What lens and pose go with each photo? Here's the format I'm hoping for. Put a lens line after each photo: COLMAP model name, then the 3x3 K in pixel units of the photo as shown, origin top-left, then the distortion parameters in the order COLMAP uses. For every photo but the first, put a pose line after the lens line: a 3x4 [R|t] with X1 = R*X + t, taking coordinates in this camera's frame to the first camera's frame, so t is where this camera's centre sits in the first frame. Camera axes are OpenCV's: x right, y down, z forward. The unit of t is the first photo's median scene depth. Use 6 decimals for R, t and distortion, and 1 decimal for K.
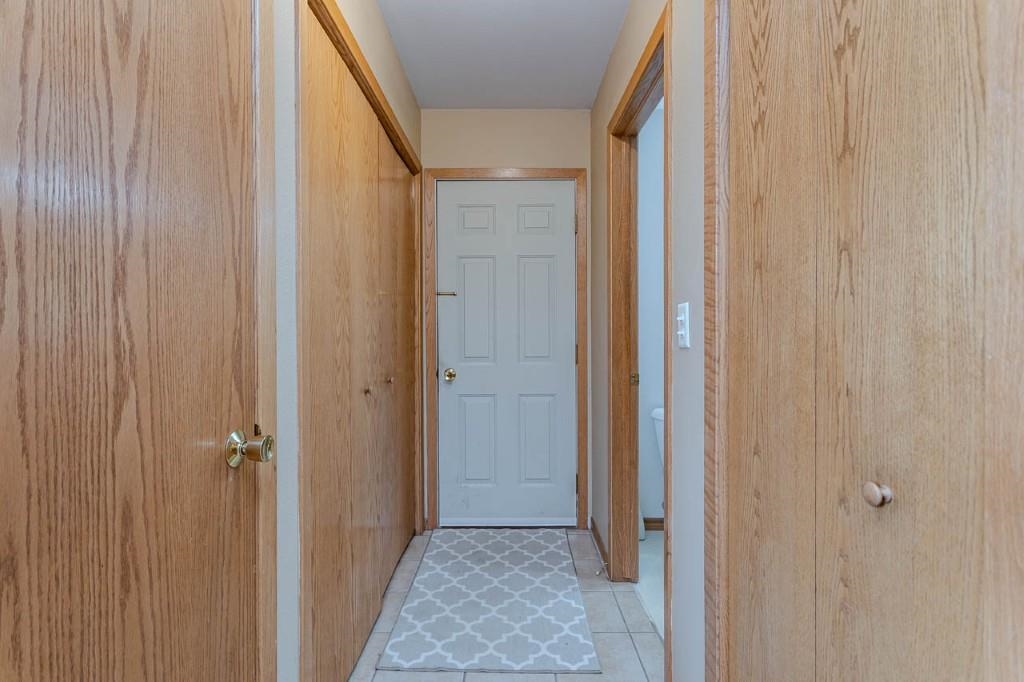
lens RADIAL K [[488.7, 0, 508.5], [0, 488.7, 339.4], [0, 0, 1]] dist [0.000743, 0.000550]
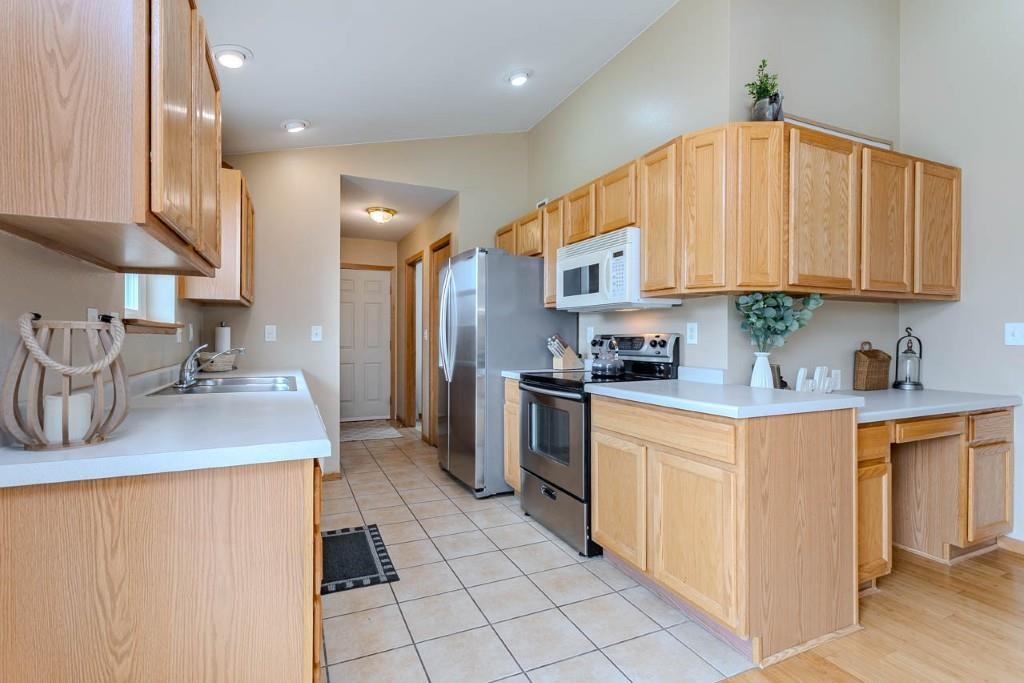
lens RADIAL K [[488.7, 0, 508.5], [0, 488.7, 339.9], [0, 0, 1]] dist [0.000743, 0.000550]
pose [[0.907717, 0.003336, 0.419571, -0.331805], [-0.001842, 0.999990, -0.003968, 0.011333], [-0.419580, 0.002829, 0.907714, -1.370709]]
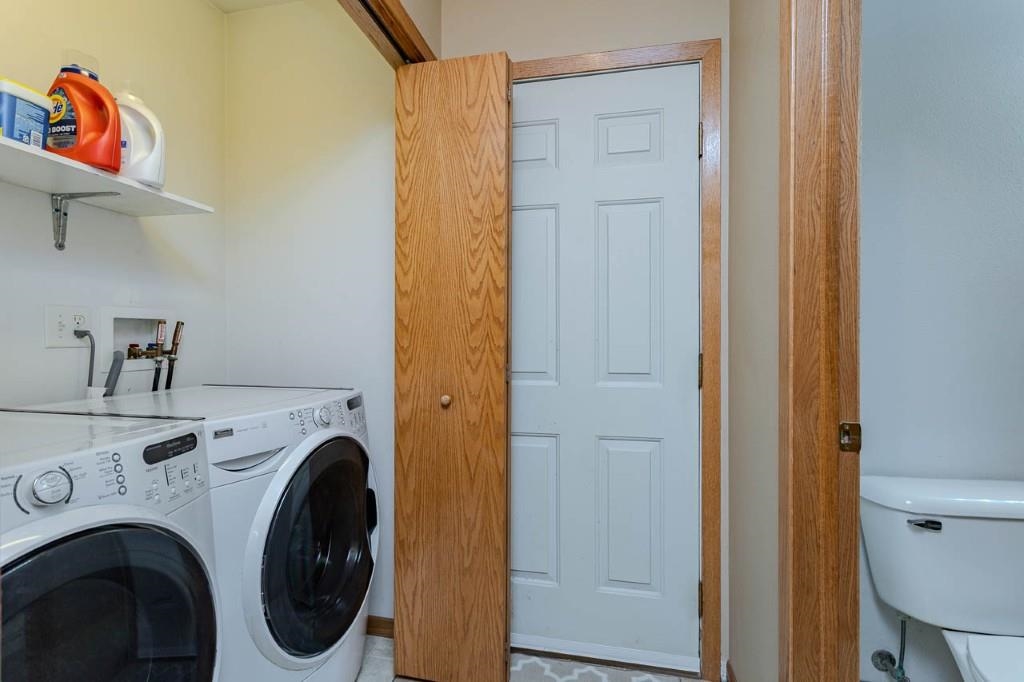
lens RADIAL K [[488.7, 0, 508.5], [0, 488.7, 339.4], [0, 0, 1]] dist [0.000743, 0.000550]
pose [[0.979383, 0.004498, -0.201961, 0.035381], [-0.005546, 0.999974, -0.004627, -0.002389], [0.201934, 0.005652, 0.979383, 0.401132]]
